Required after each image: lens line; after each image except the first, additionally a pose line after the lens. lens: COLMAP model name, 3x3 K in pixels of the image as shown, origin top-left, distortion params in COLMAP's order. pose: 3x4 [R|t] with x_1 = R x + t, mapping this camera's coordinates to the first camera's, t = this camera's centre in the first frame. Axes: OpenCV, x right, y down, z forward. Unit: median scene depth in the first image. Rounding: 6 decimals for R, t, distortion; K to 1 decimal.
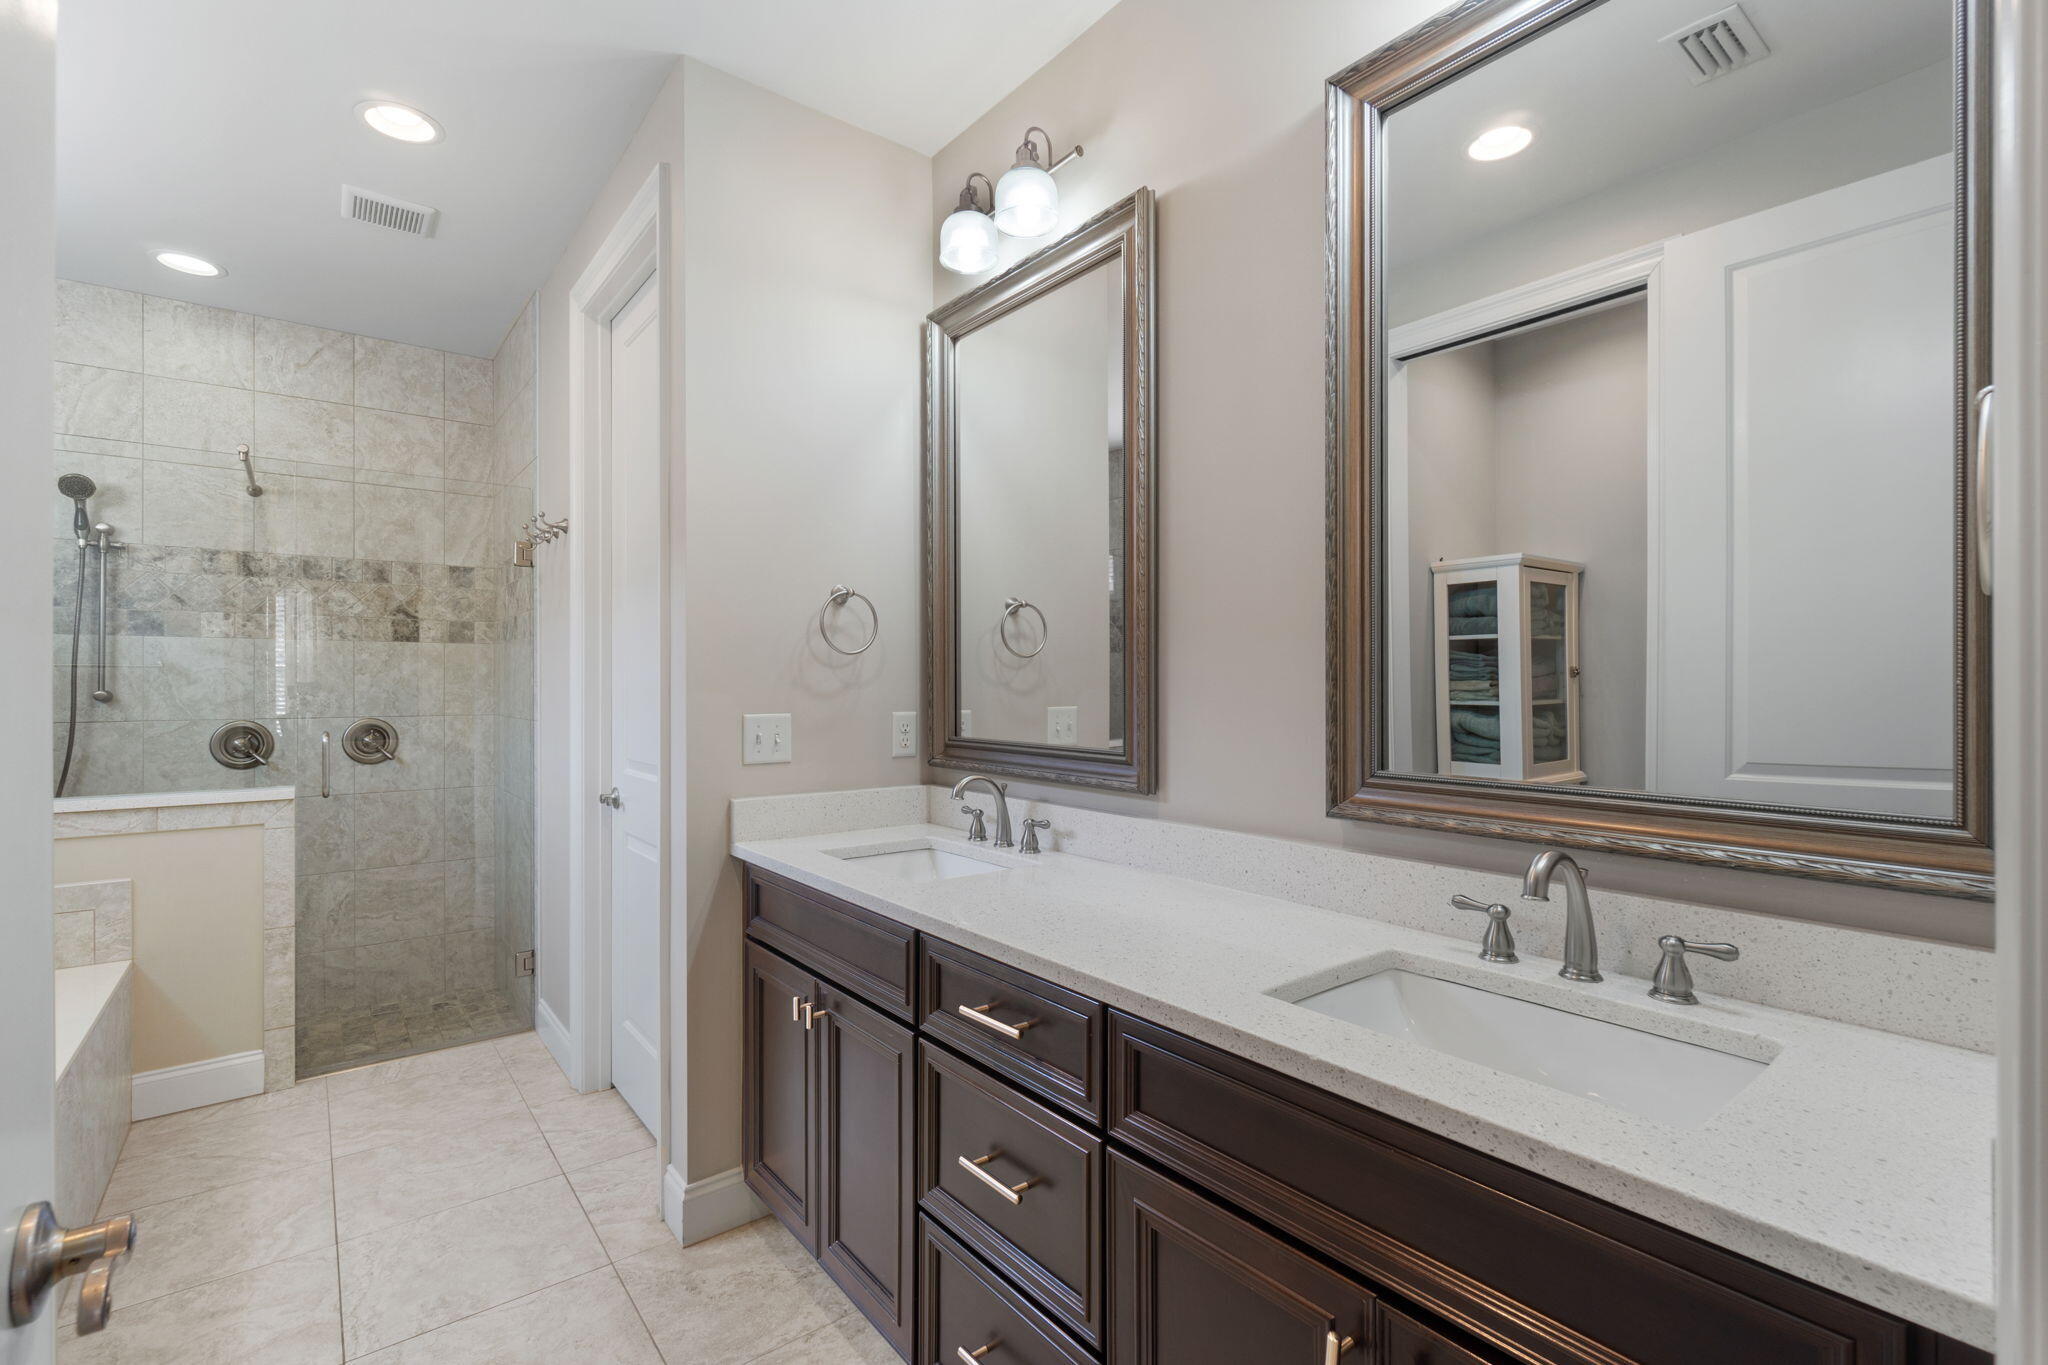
lens RADIAL K [[894.8, 0, 1014.8], [0, 894.8, 687.5], [0, 0, 1]] dist [-0.002551, 0.001047]
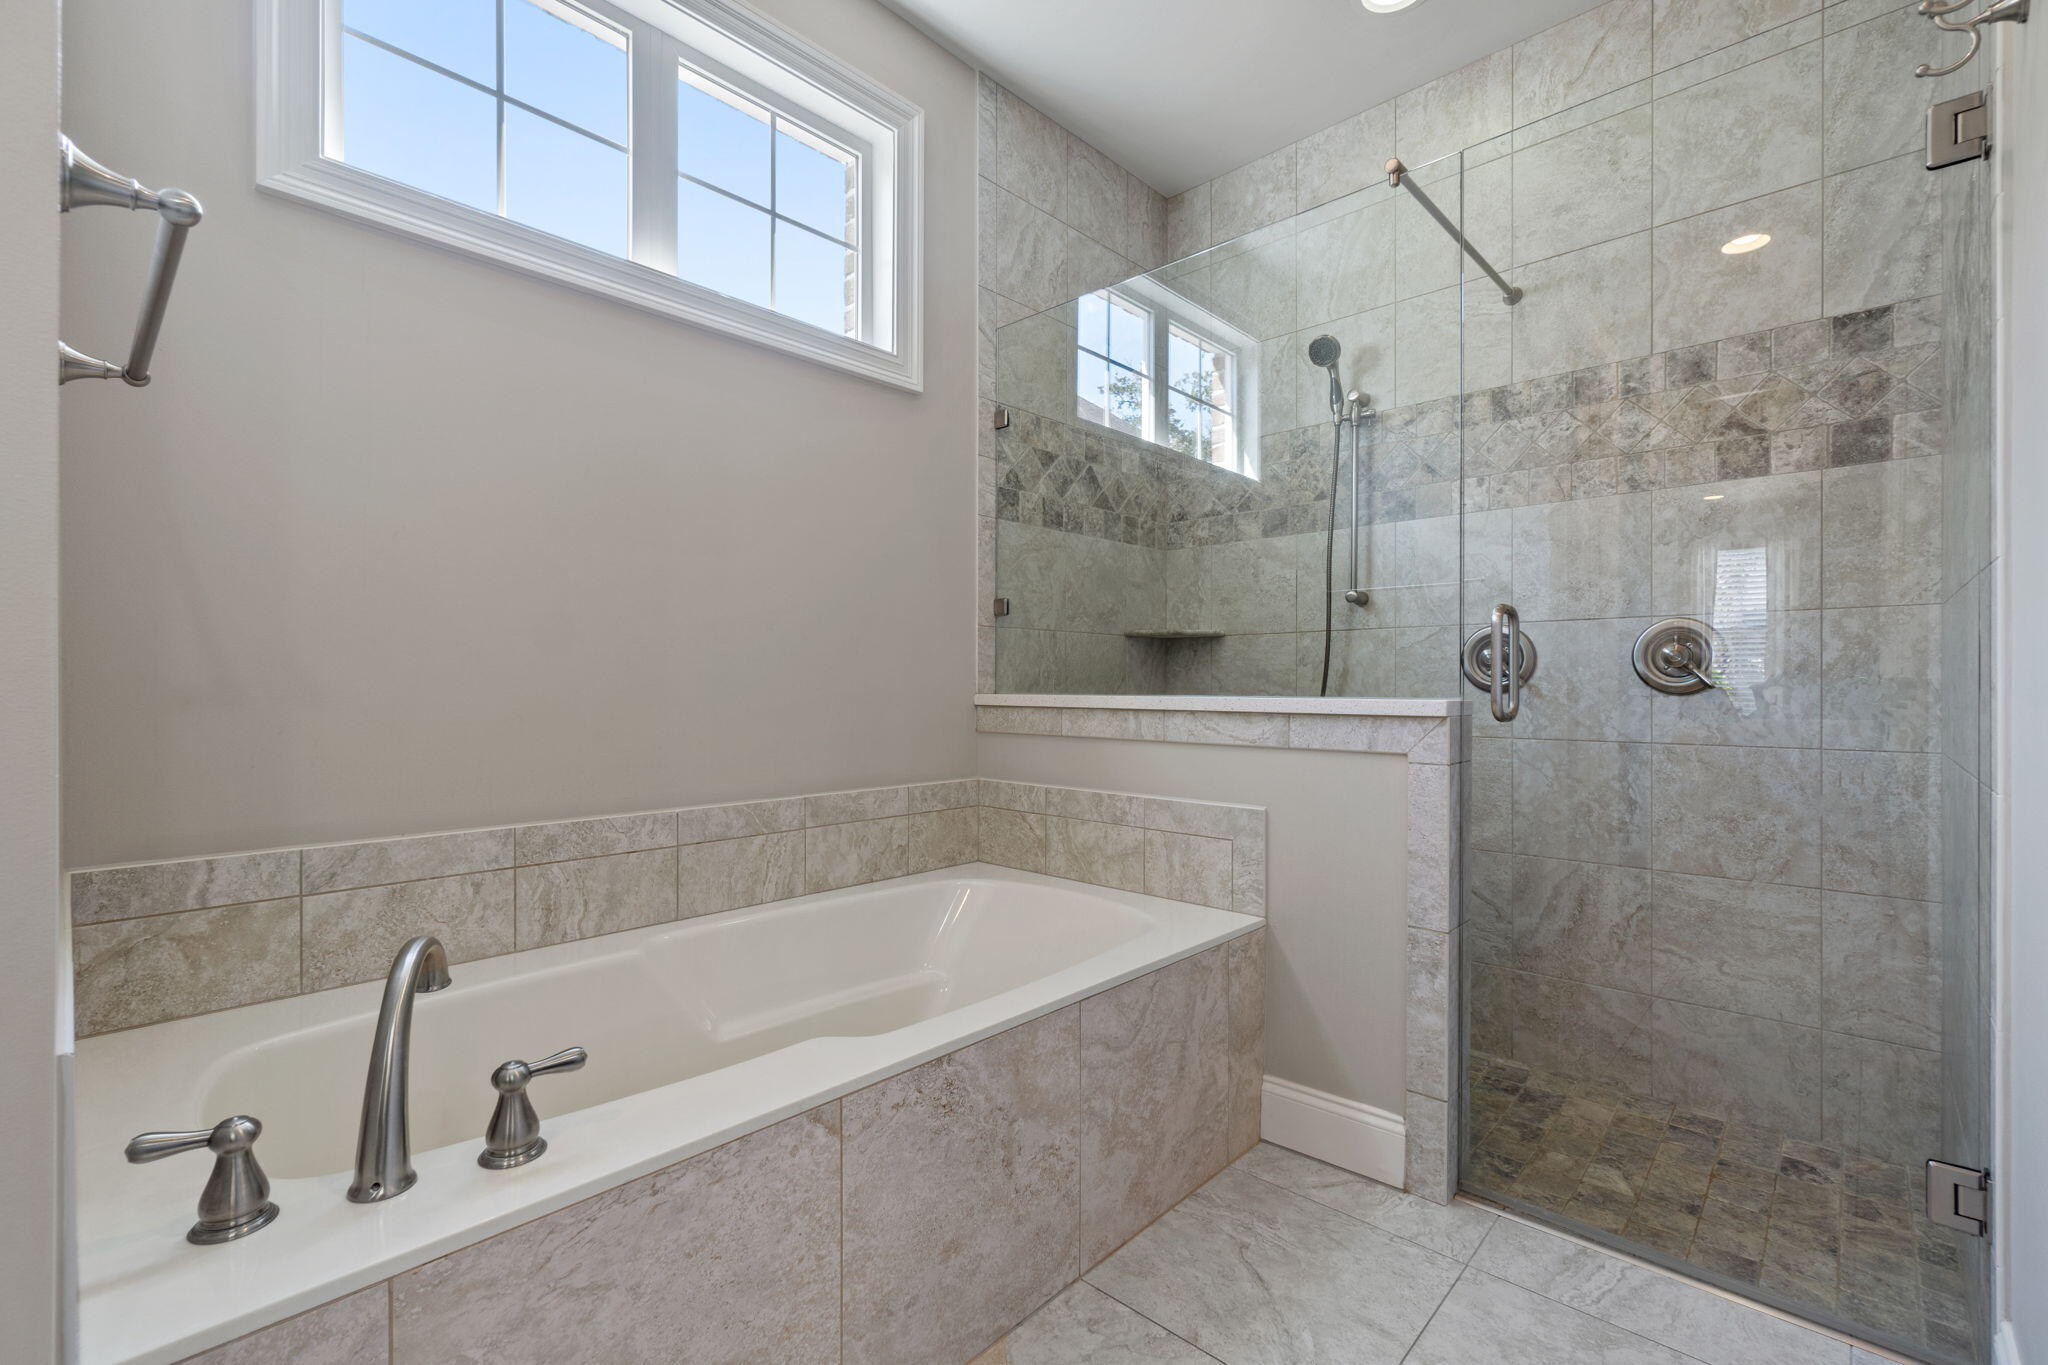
lens RADIAL K [[894.8, 0, 1014.8], [0, 894.8, 687.5], [0, 0, 1]] dist [-0.002551, 0.001047]
pose [[0.148236, 0.003627, -0.988945, -0.213242], [0.000958, 0.999992, 0.003811, 0.082153], [0.988952, -0.001512, 0.148231, 0.504732]]
